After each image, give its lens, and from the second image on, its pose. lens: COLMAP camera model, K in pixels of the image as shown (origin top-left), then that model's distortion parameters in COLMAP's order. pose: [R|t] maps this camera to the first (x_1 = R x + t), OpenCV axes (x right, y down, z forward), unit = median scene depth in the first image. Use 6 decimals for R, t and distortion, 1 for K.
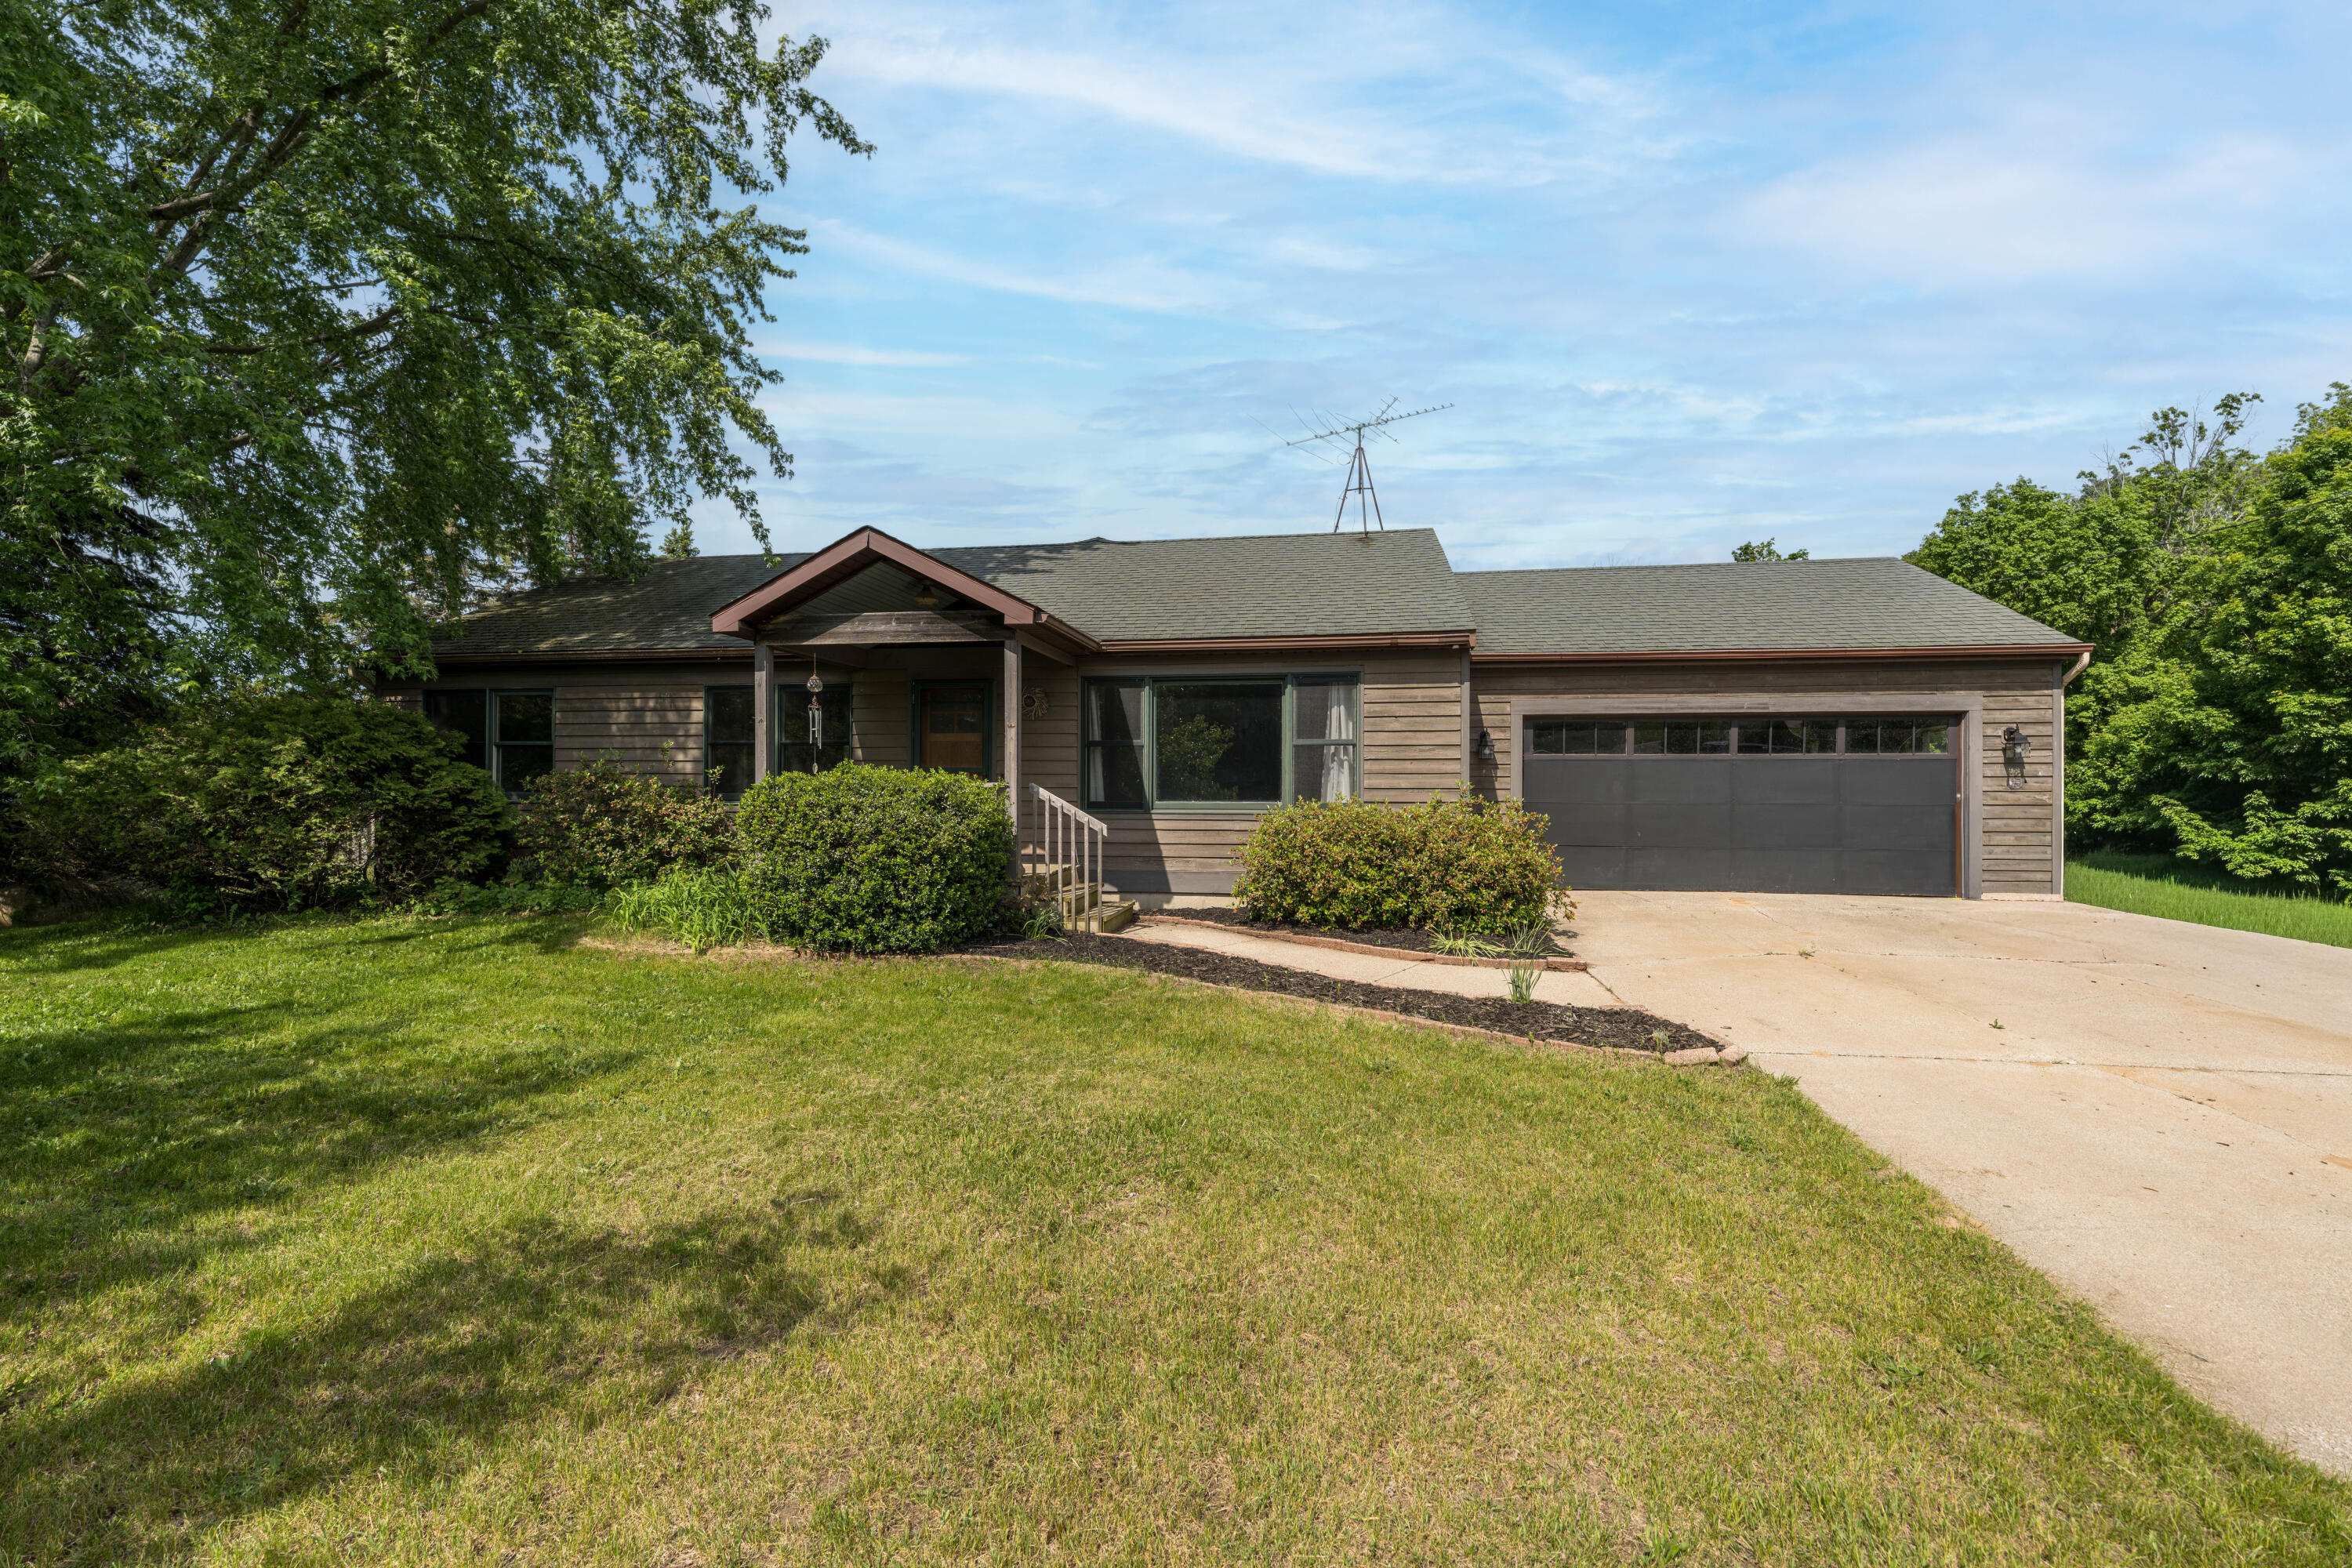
lens RADIAL K [[948.5, 0, 1176.0], [0, 948.5, 784.0], [0, 0, 1]] dist [-0.001268, -0.000045]
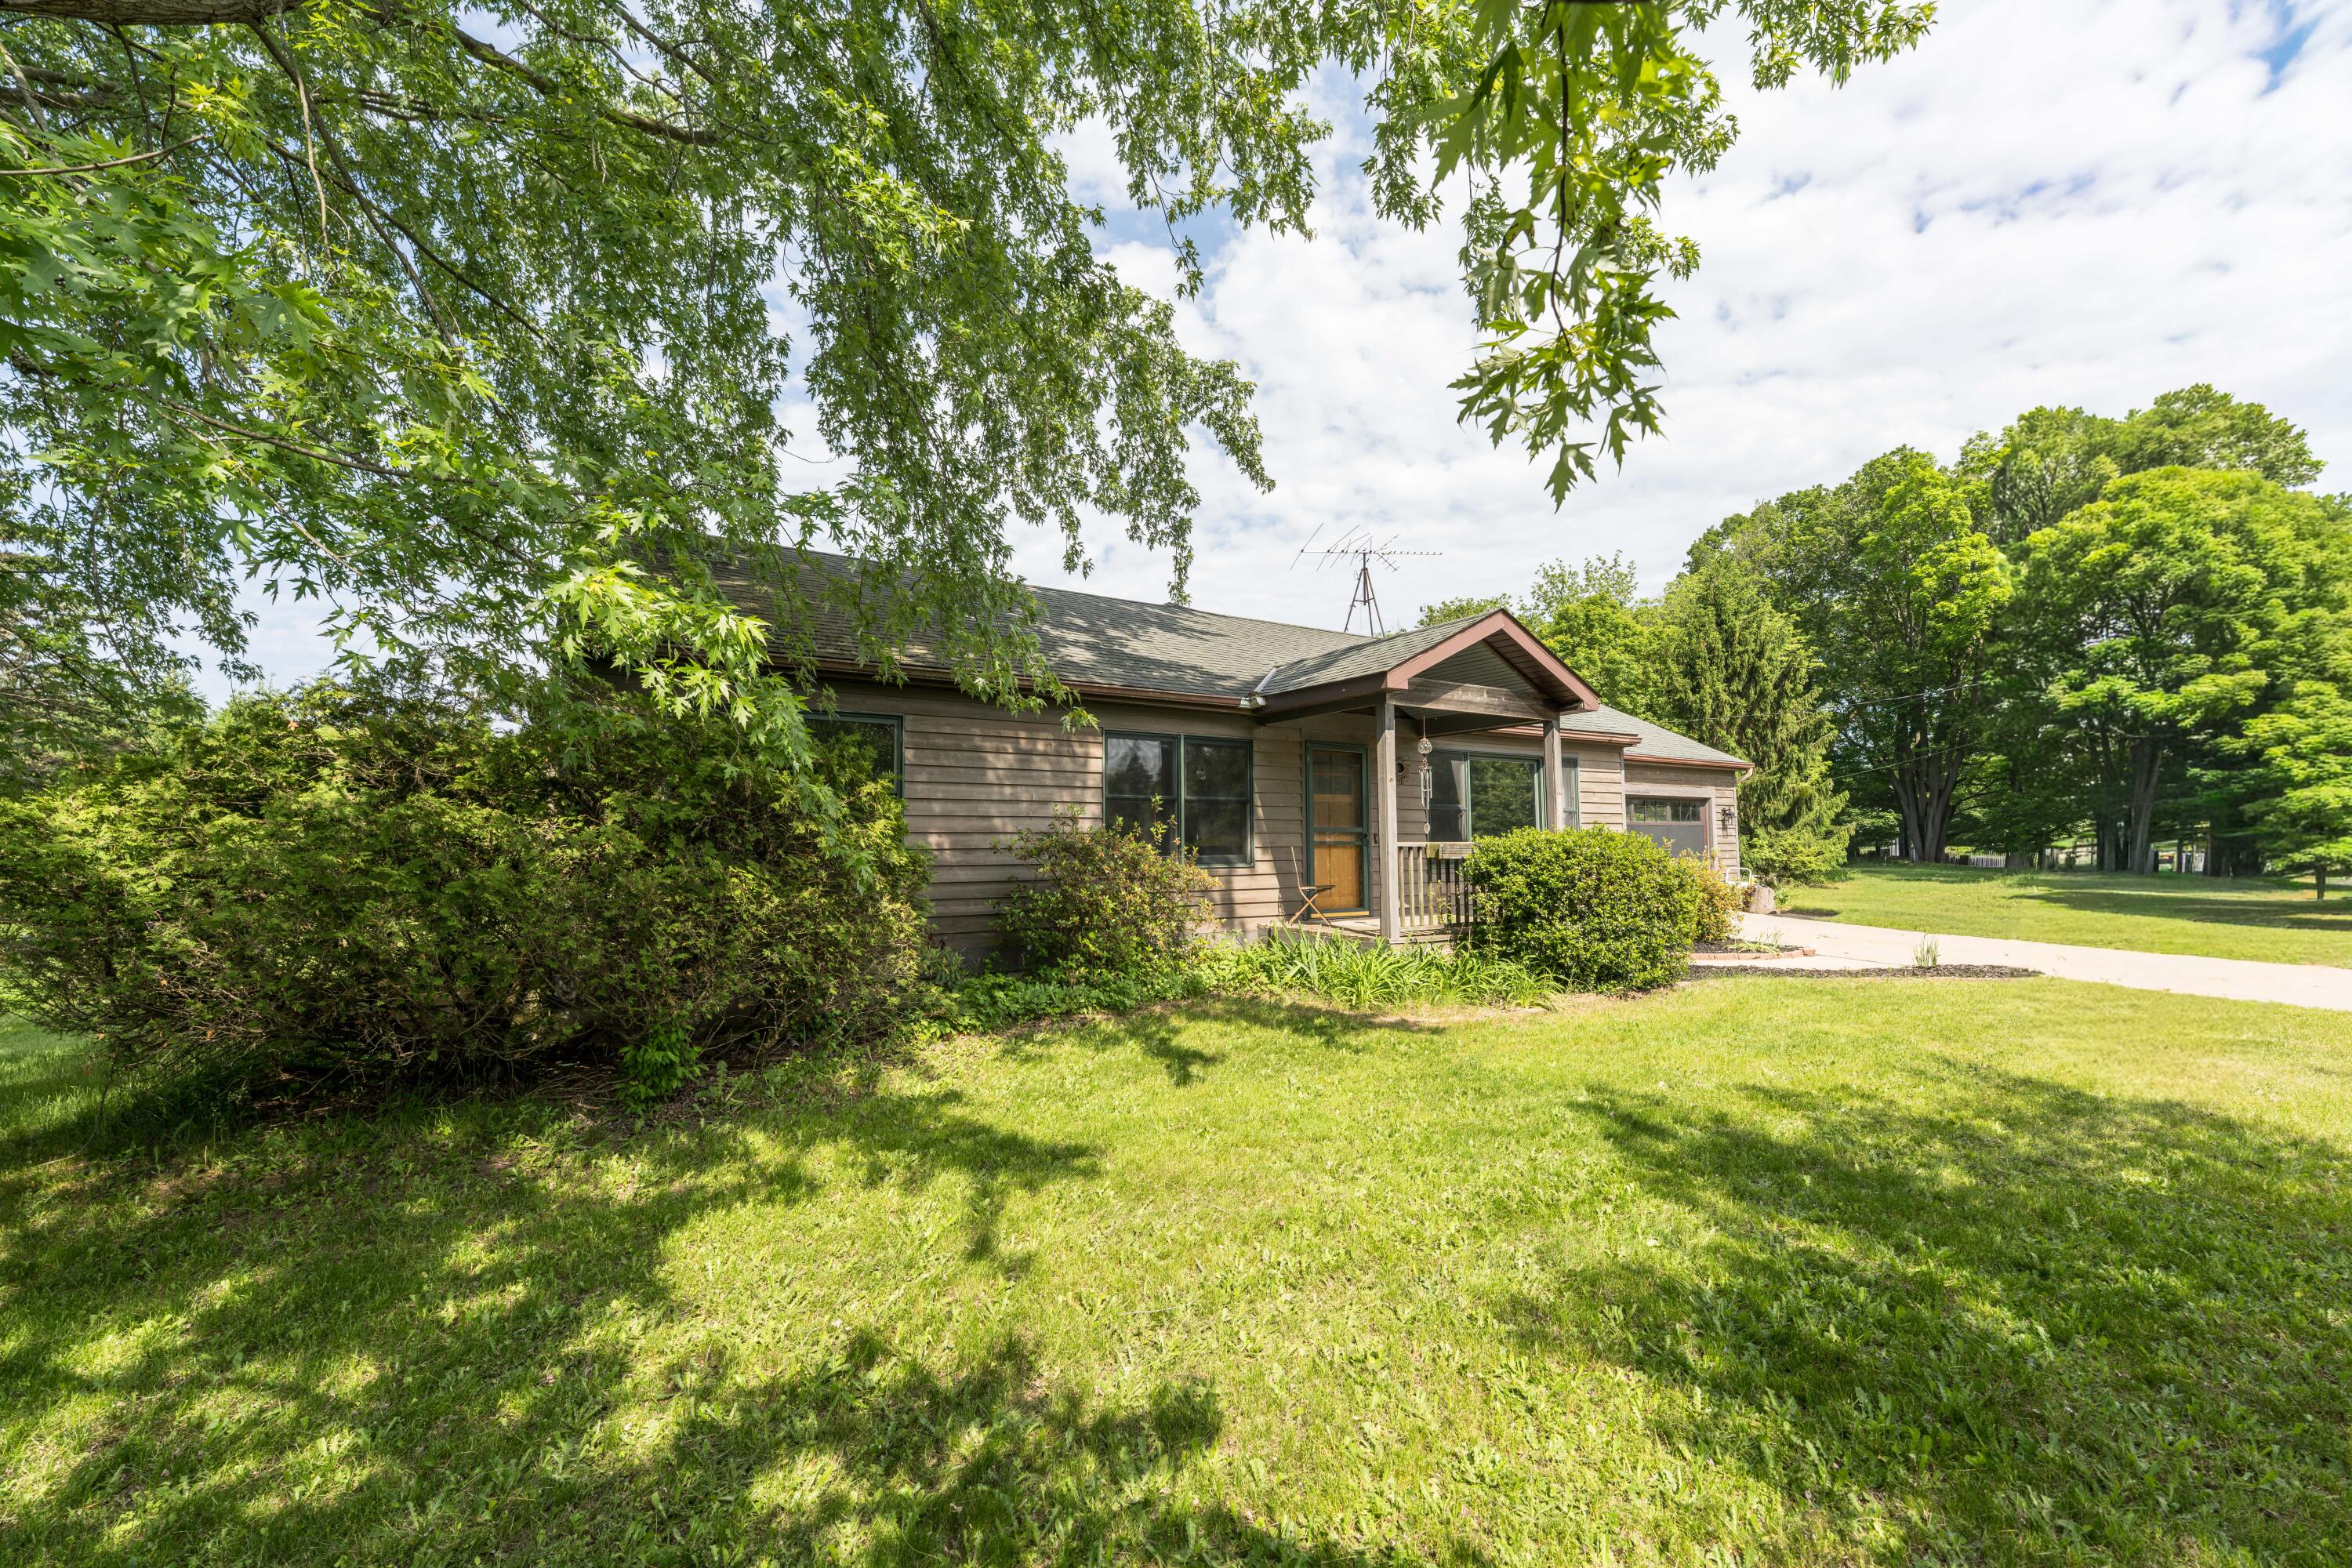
lens RADIAL K [[939.2, 0, 1176.0], [0, 939.2, 784.0], [0, 0, 1]] dist [-0.020496, 0.000102]
pose [[0.756277, 0.035649, 0.653280, -1.079147], [0.004268, 0.998224, -0.059414, -0.005190], [-0.654238, 0.047721, 0.754782, 0.351431]]
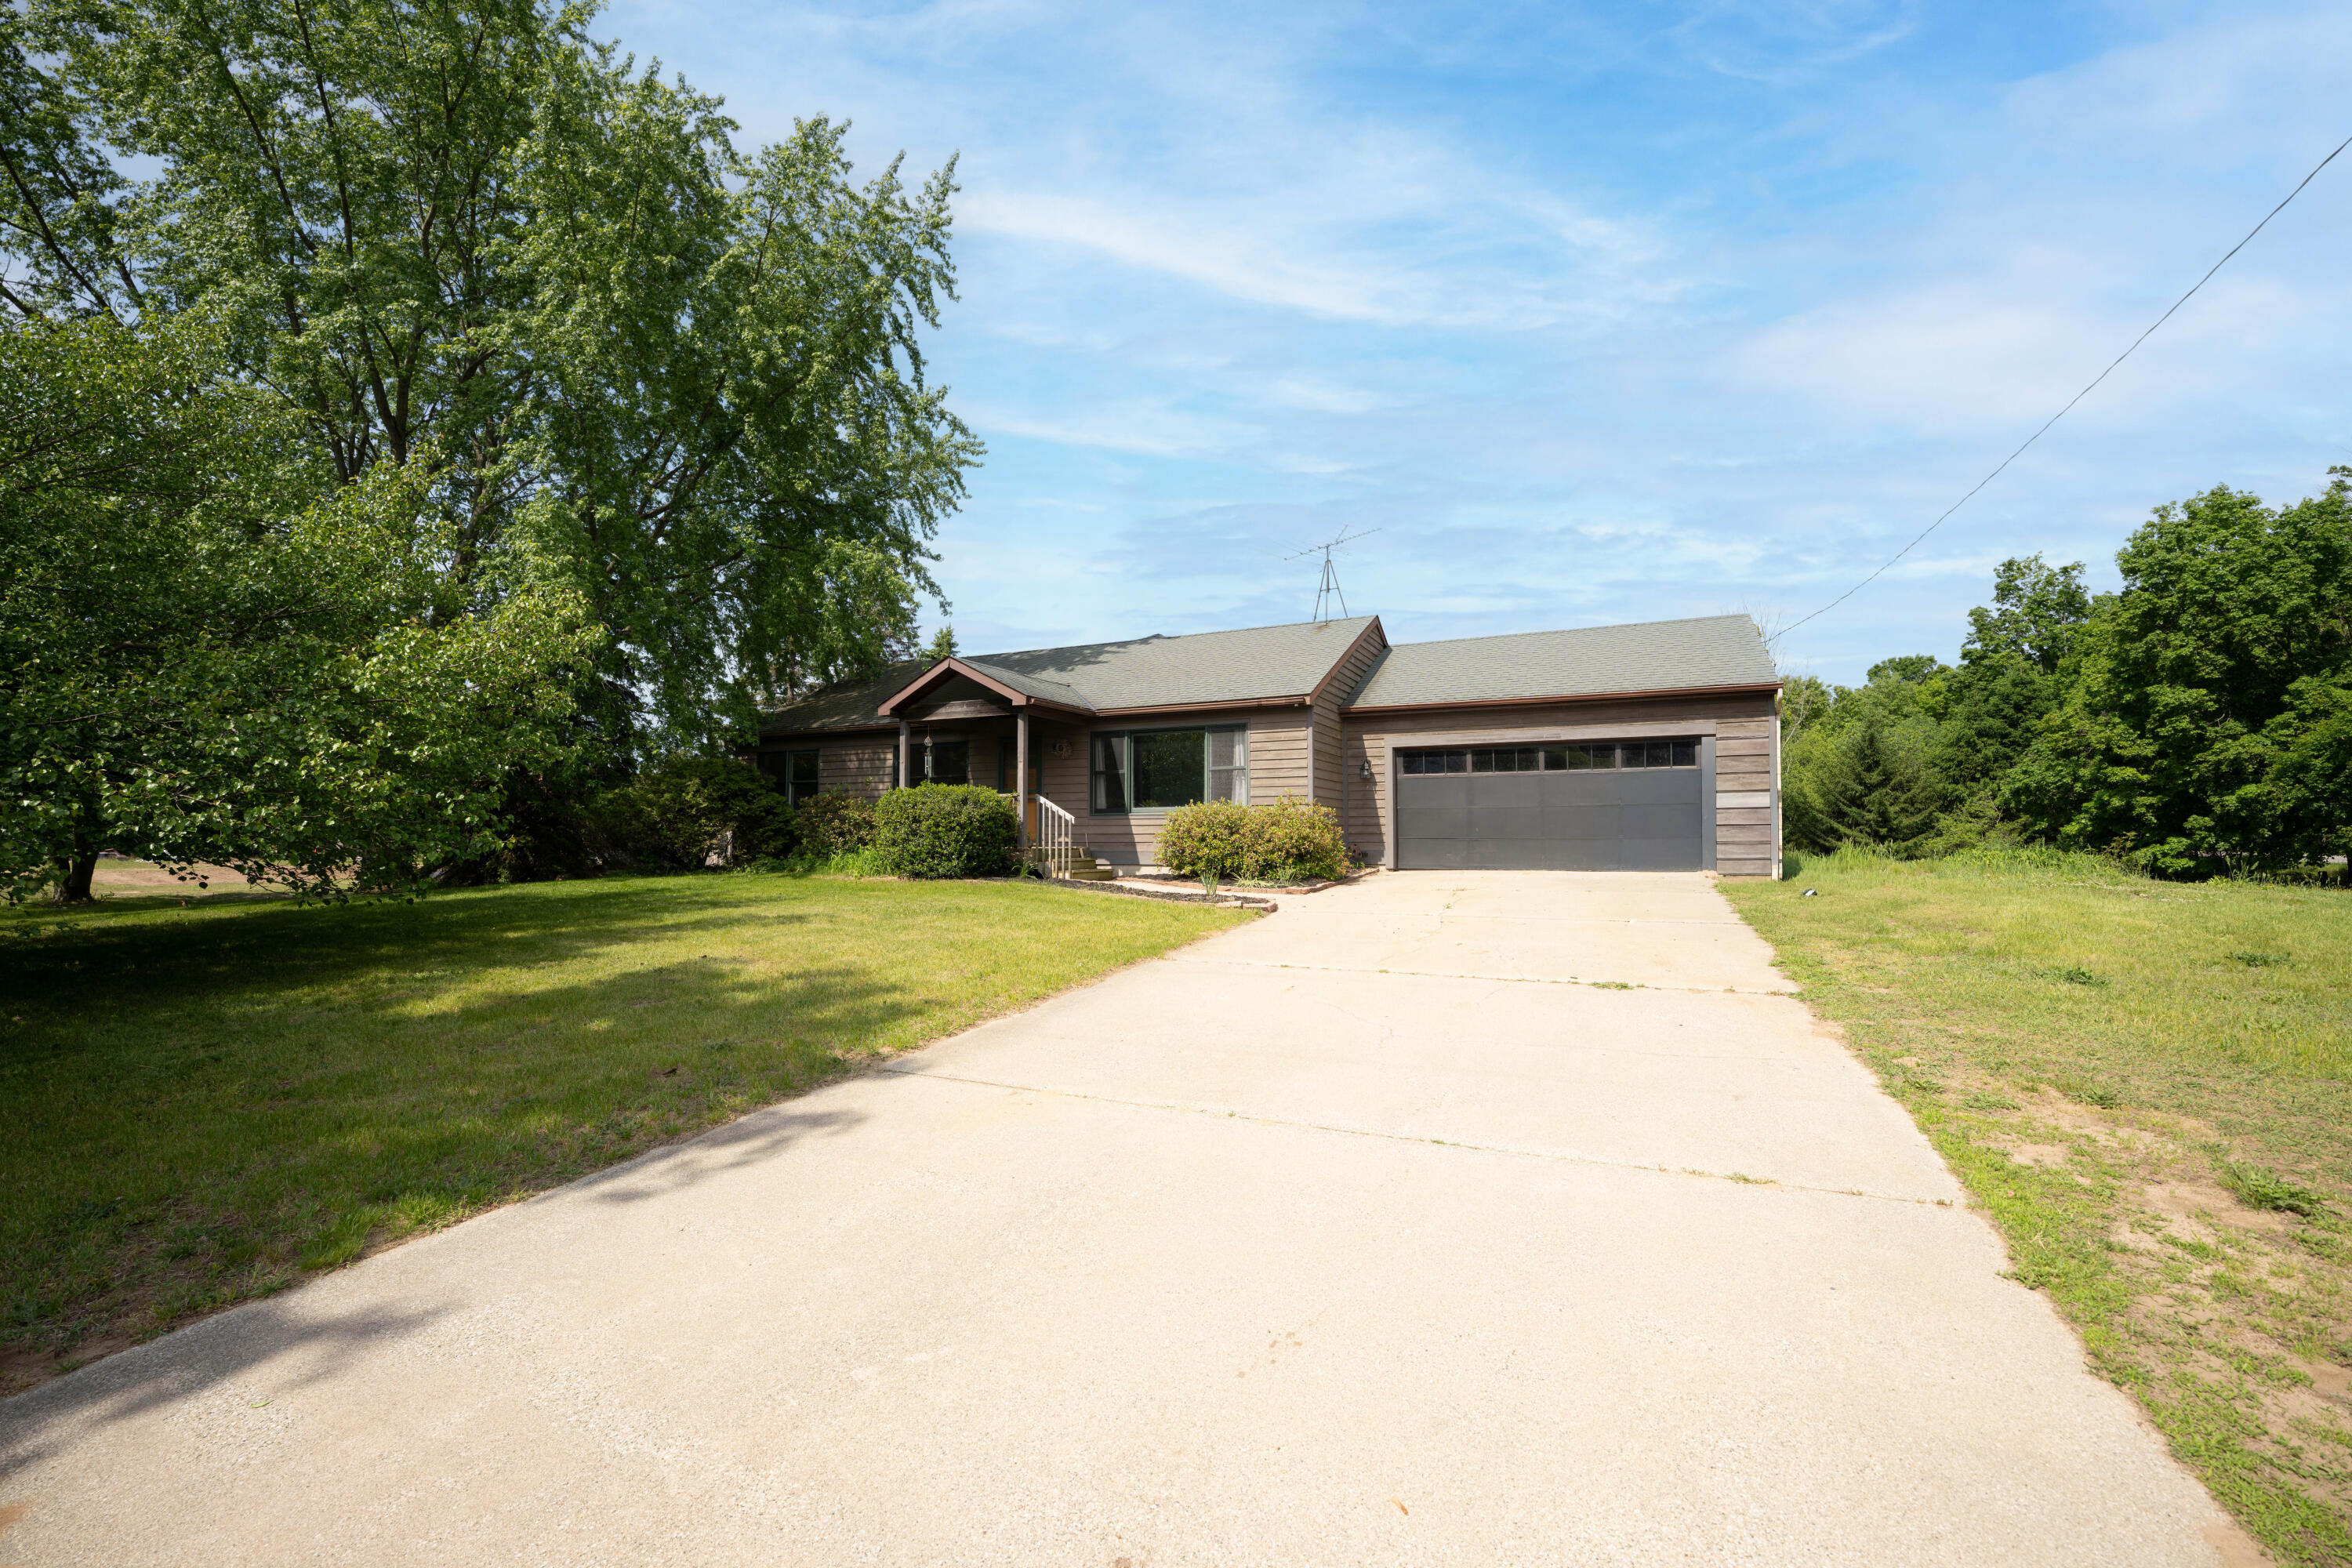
lens RADIAL K [[939.2, 0, 1176.0], [0, 939.2, 784.0], [0, 0, 1]] dist [-0.020496, 0.000102]
pose [[0.960138, -0.020094, -0.278802, 0.495146], [0.004908, 0.998471, -0.055060, 0.066188], [0.279482, 0.051497, 0.958769, -0.505782]]
